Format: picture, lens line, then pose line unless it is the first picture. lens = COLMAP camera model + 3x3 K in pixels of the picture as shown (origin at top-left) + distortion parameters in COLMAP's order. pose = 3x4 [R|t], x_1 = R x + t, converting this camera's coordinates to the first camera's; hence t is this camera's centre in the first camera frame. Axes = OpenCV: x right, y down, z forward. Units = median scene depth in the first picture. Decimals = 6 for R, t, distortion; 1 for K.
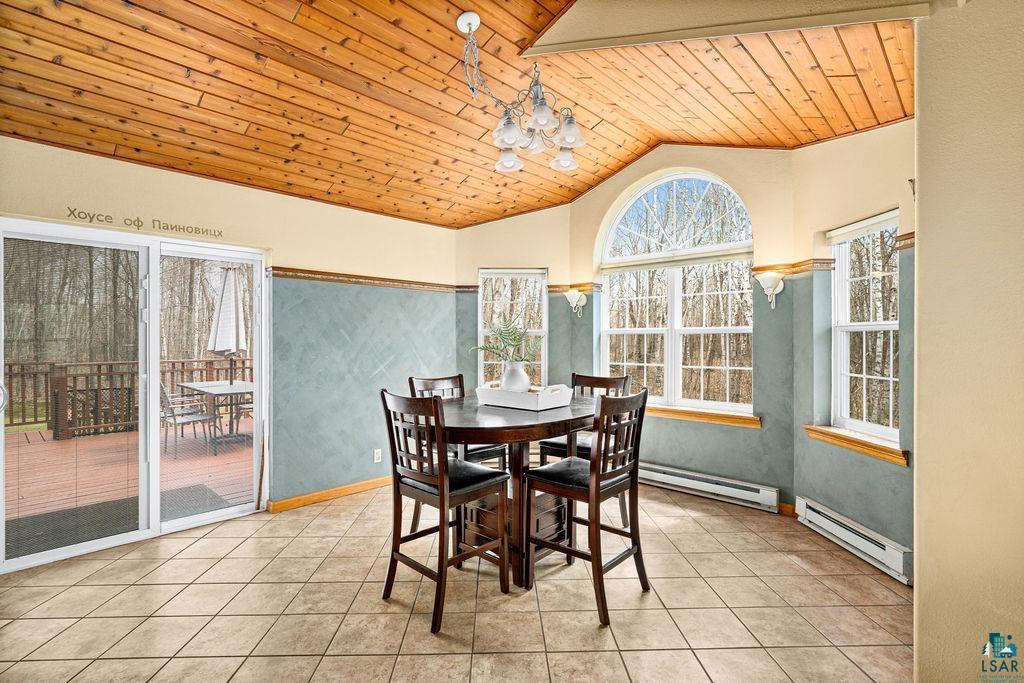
lens RADIAL K [[491.8, 0, 512.0], [0, 491.8, 341.5], [0, 0, 1]] dist [0.000910, 0.000184]
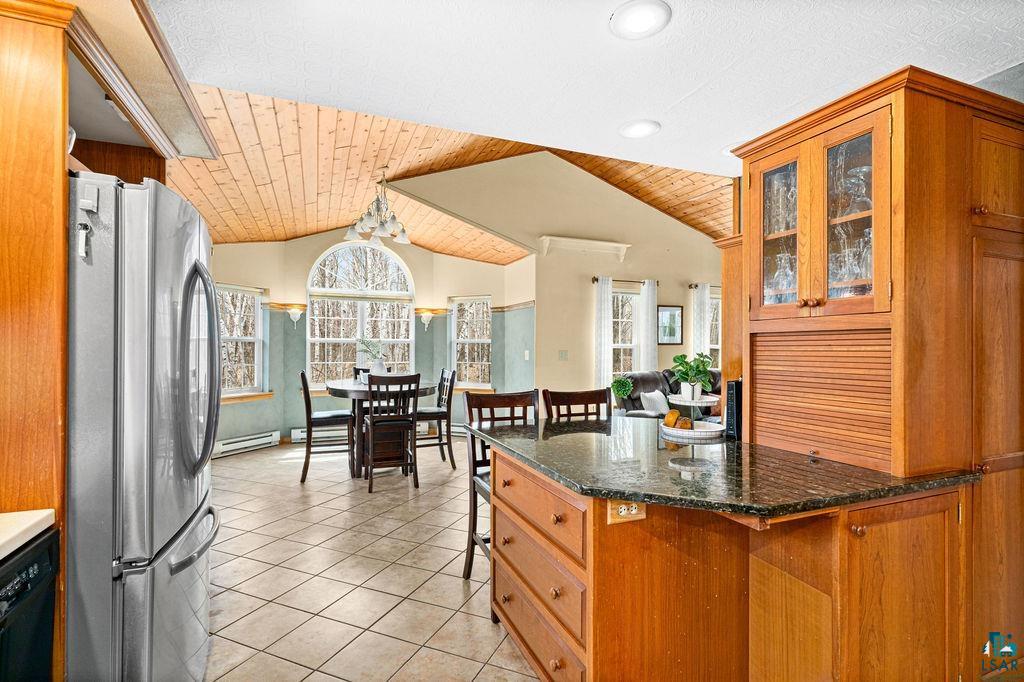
lens RADIAL K [[491.8, 0, 512.0], [0, 491.8, 341.0], [0, 0, 1]] dist [0.000910, 0.000184]
pose [[0.422009, 0.013504, 0.906491, -0.935128], [-0.002477, 0.999903, -0.013742, -0.001111], [-0.906588, 0.003554, 0.422002, -0.120229]]
